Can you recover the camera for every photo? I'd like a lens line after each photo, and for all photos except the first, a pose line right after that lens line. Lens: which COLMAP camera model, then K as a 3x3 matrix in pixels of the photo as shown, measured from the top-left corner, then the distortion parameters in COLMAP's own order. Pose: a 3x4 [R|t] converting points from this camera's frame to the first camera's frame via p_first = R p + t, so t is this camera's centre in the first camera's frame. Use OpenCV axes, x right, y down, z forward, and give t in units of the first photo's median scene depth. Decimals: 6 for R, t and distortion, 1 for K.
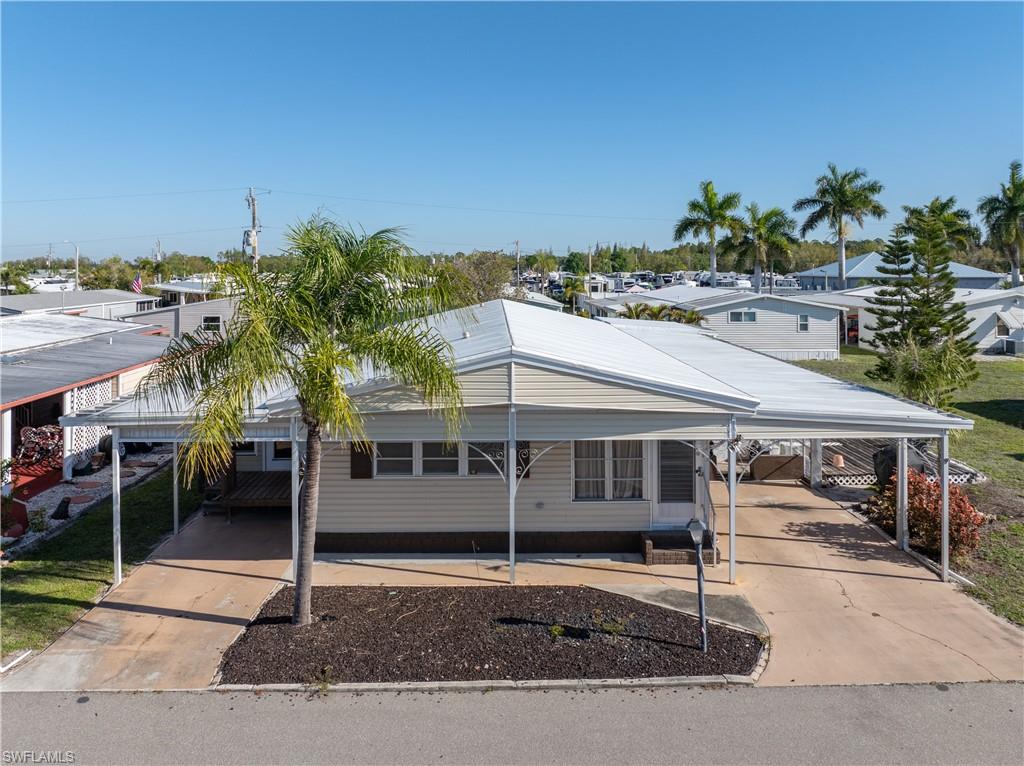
lens RADIAL K [[757.6, 0, 496.9], [0, 757.6, 268.1], [0, 0, 1]] dist [-0.035213, 0.002933]
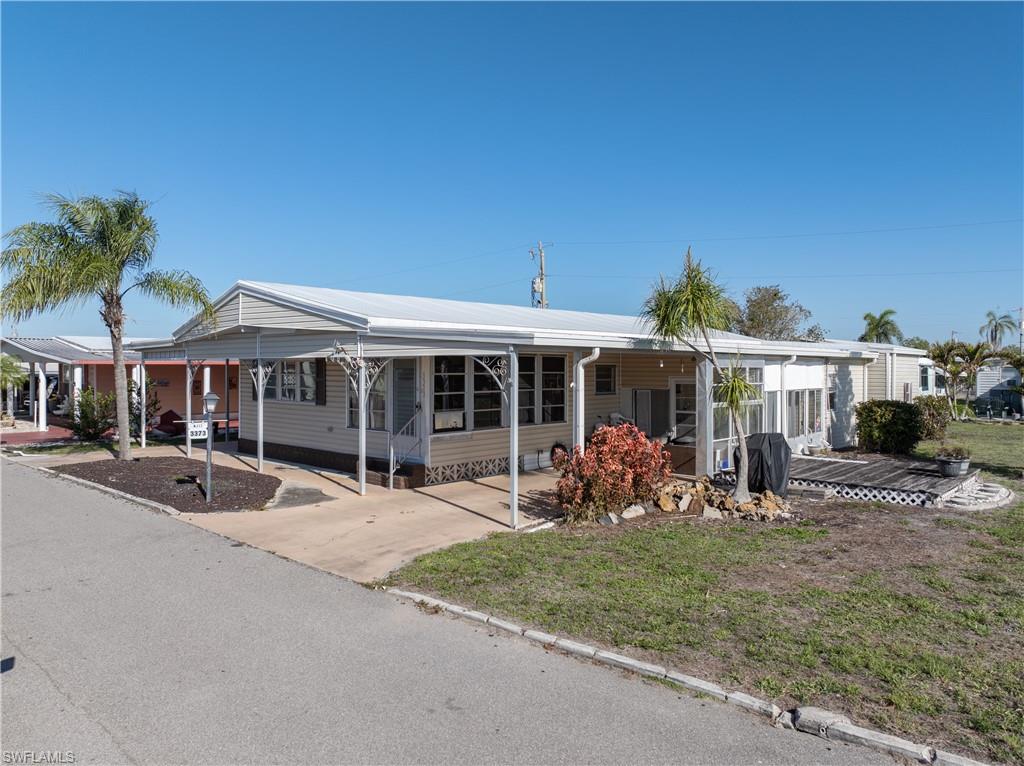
lens RADIAL K [[728.8, 0, 511.6], [0, 728.8, 372.0], [0, 0, 1]] dist [-0.046075, -0.000331]
pose [[0.730575, 0.009396, -0.682768, 1.205364], [-0.006091, 0.999955, 0.007243, 0.247441], [0.682806, -0.001133, 0.730599, 0.413298]]
